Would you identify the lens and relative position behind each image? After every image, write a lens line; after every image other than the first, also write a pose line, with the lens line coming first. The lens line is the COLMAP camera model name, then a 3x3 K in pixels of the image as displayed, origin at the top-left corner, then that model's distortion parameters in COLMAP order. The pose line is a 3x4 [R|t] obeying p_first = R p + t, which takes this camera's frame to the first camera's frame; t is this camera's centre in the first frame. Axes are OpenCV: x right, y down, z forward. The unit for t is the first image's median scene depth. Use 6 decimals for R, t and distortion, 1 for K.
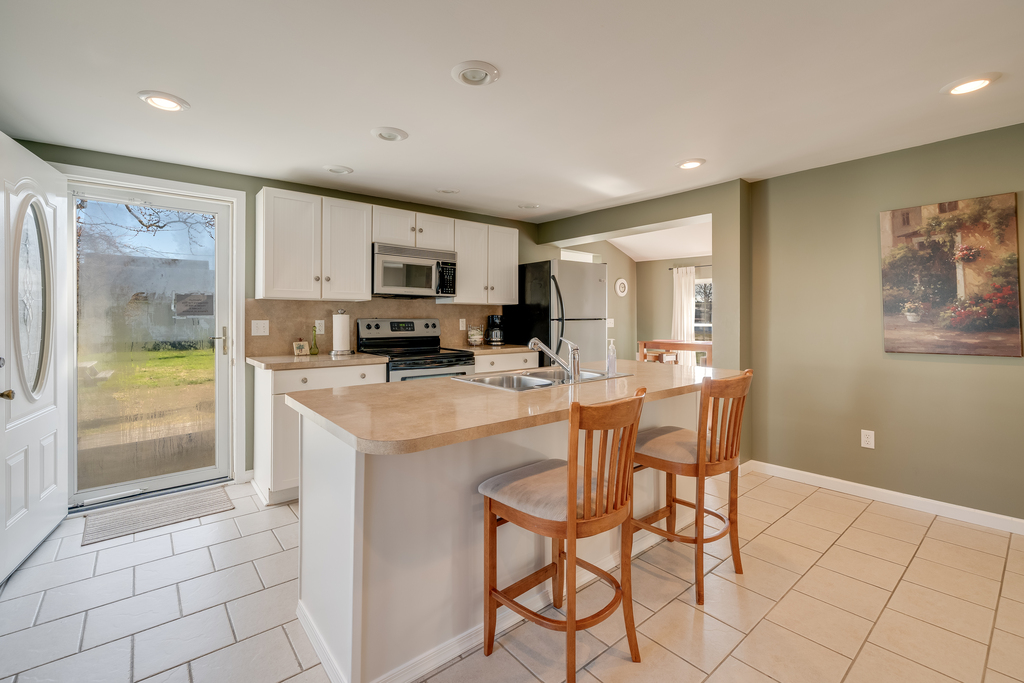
lens RADIAL K [[450.4, 0, 523.5], [0, 450.4, 318.7], [0, 0, 1]] dist [0.018139, 0.000006]
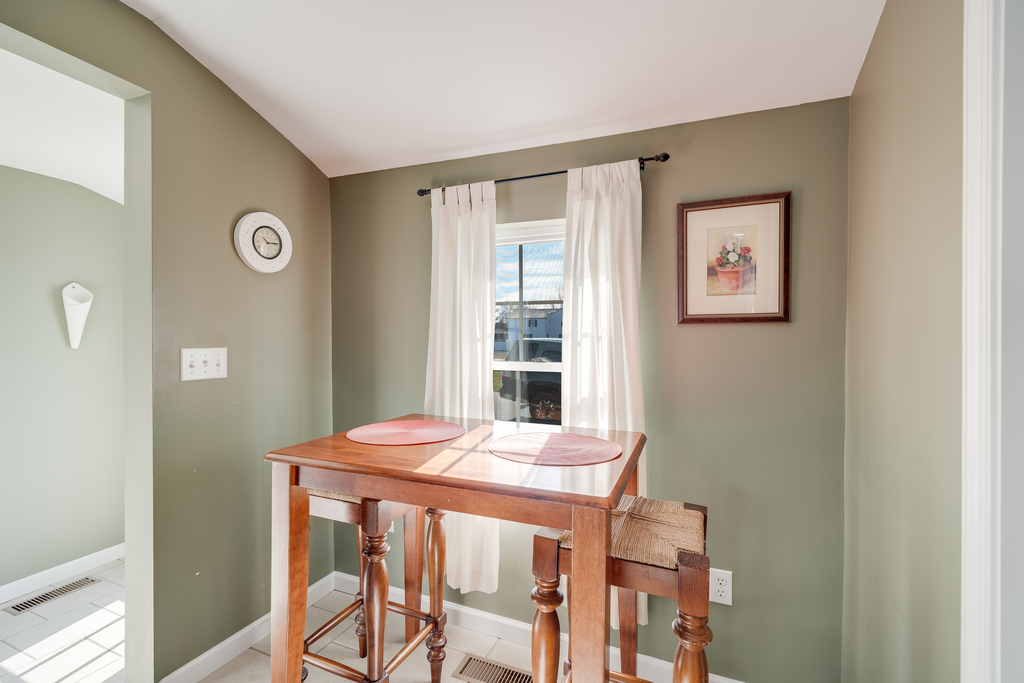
lens RADIAL K [[450.4, 0, 514.6], [0, 450.4, 339.4], [0, 0, 1]] dist [0.018139, 0.000006]
pose [[0.899228, -0.001216, 0.437479, 0.247135], [0.001548, 0.999999, -0.000402, -0.004523], [-0.437478, 0.001039, 0.899229, 0.692166]]
